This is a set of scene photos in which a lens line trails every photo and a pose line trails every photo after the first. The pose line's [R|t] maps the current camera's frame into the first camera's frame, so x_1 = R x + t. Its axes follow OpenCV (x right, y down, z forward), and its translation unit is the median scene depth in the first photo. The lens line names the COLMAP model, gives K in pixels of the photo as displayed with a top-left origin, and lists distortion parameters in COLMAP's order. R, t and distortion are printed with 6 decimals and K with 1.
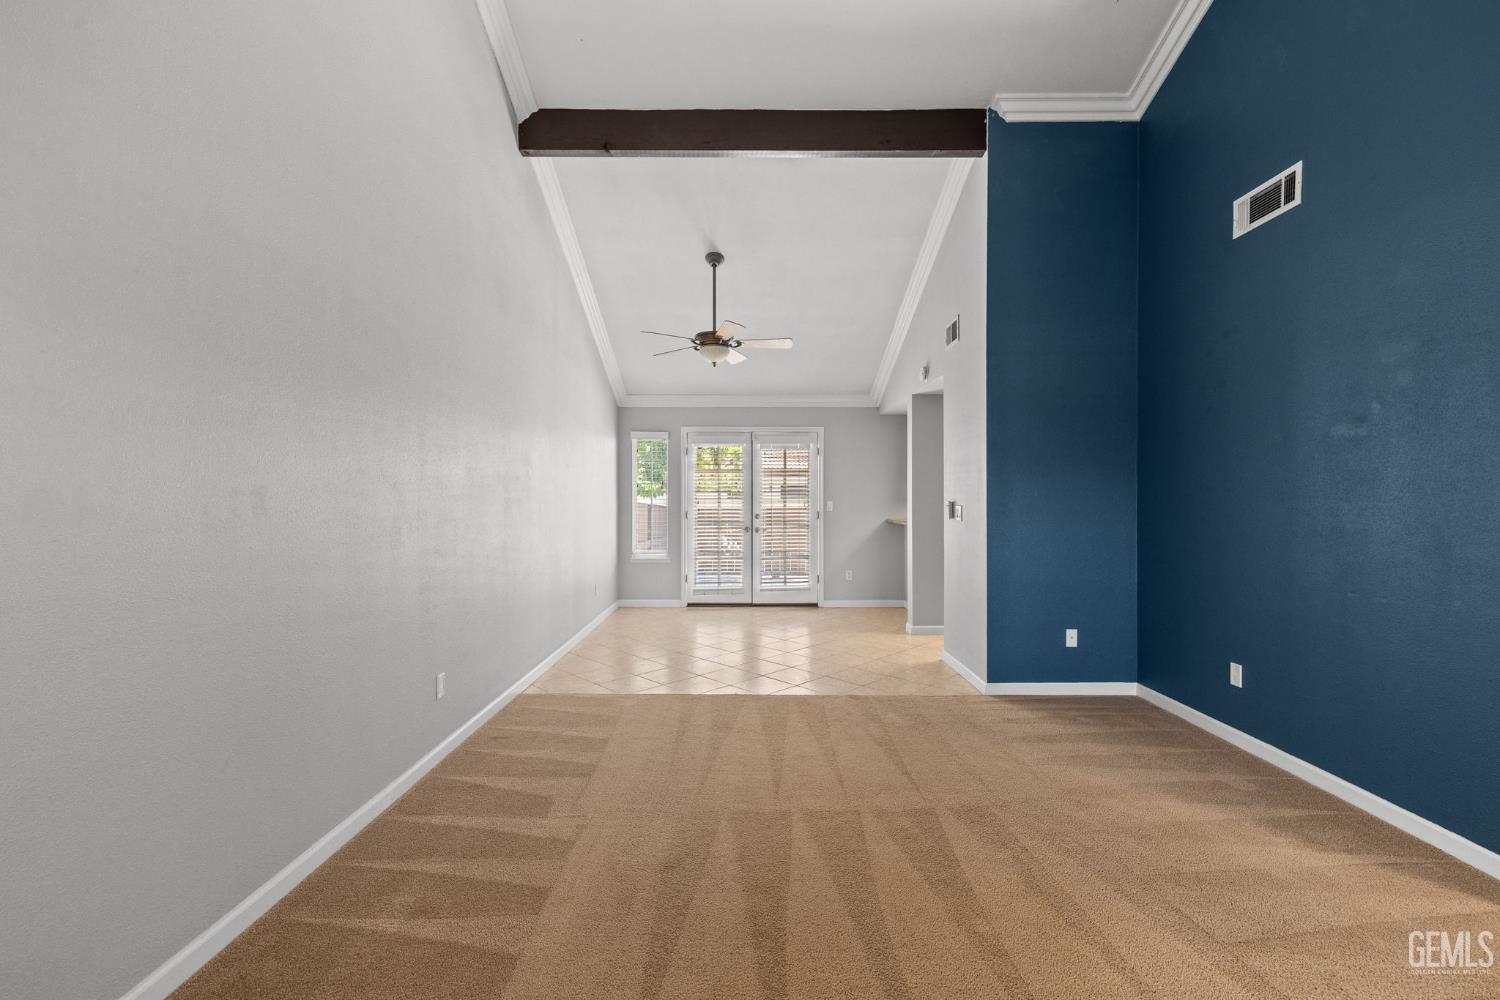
lens RADIAL K [[635.6, 0, 750.0], [0, 635.6, 500.0], [0, 0, 1]] dist [0.000499, 0.000211]
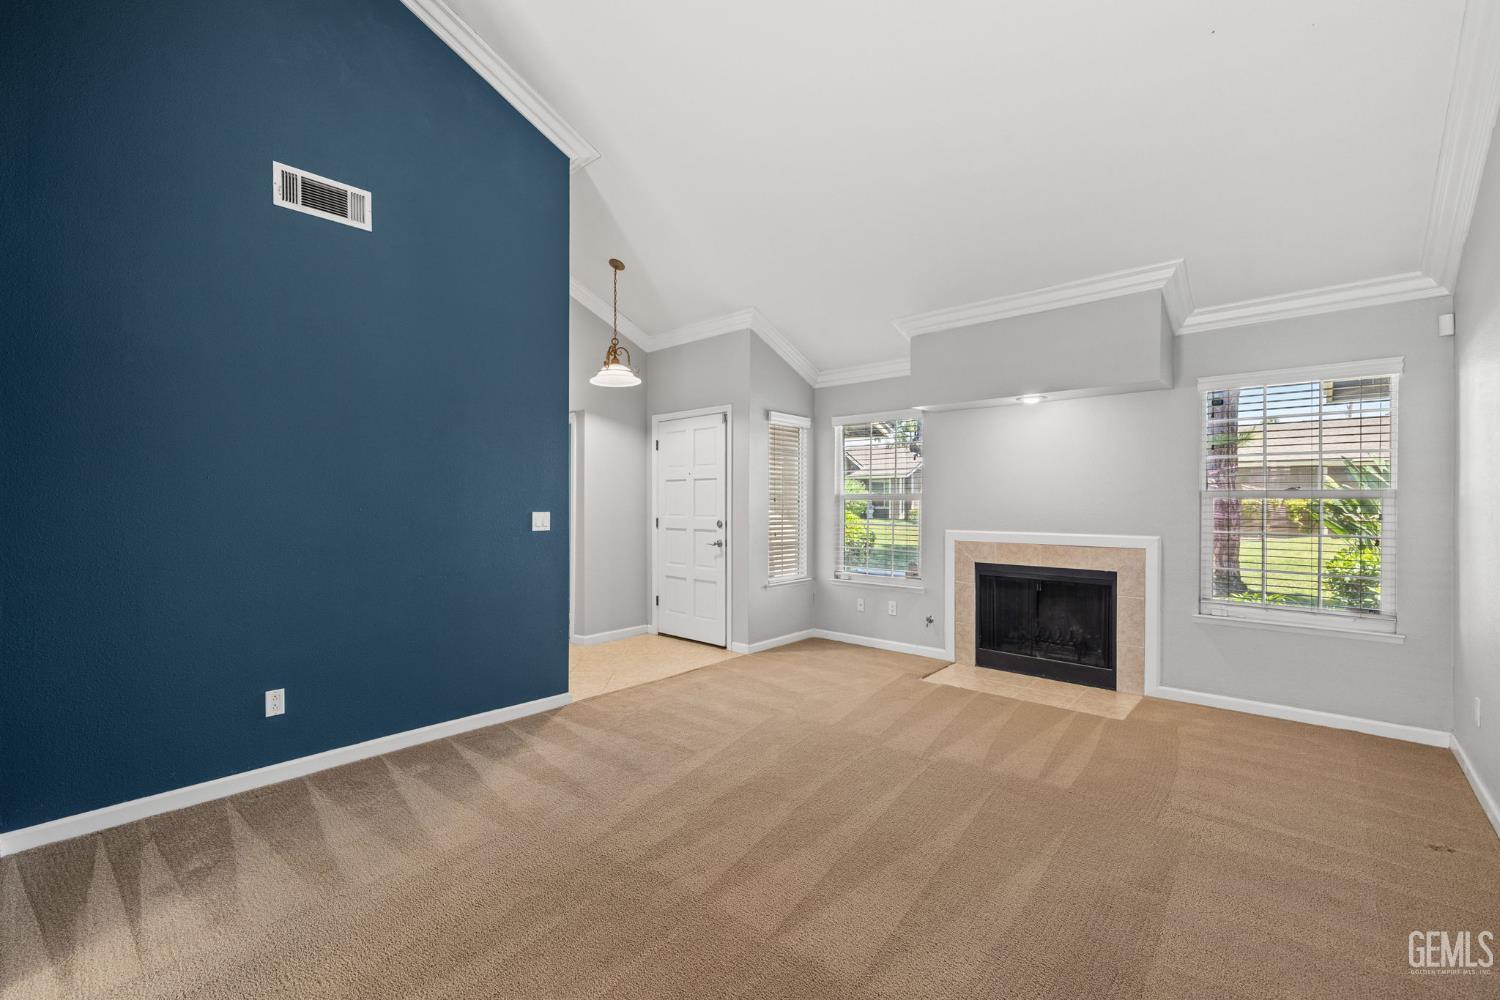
lens RADIAL K [[635.6, 0, 750.0], [0, 635.6, 500.0], [0, 0, 1]] dist [0.000499, 0.000211]
pose [[-0.742763, 0.001485, 0.669553, -0.308509], [0.002891, 0.999995, 0.000990, -0.002692], [-0.669548, 0.002671, -0.742764, 1.219087]]
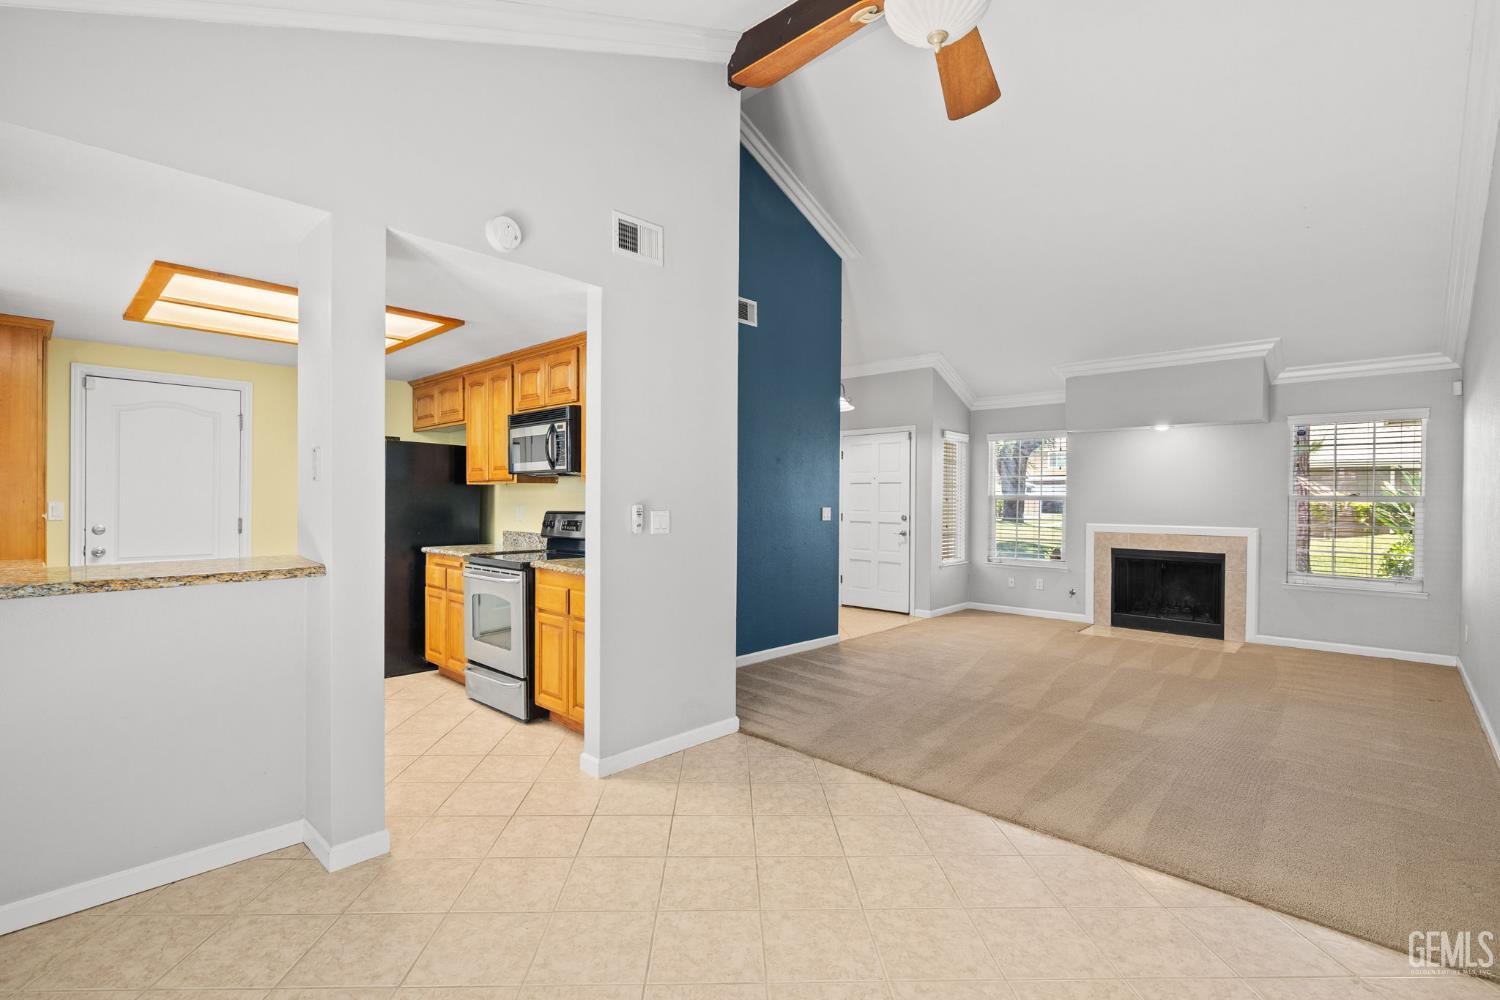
lens RADIAL K [[690.3, 0, 751.8], [0, 690.3, 501.2], [0, 0, 1]] dist [-0.000499, -0.000453]
pose [[-0.730868, -0.007307, 0.682480, -0.346437], [-0.003170, 0.999968, 0.007311, -0.010546], [-0.682511, 0.003180, -0.730868, 2.092158]]
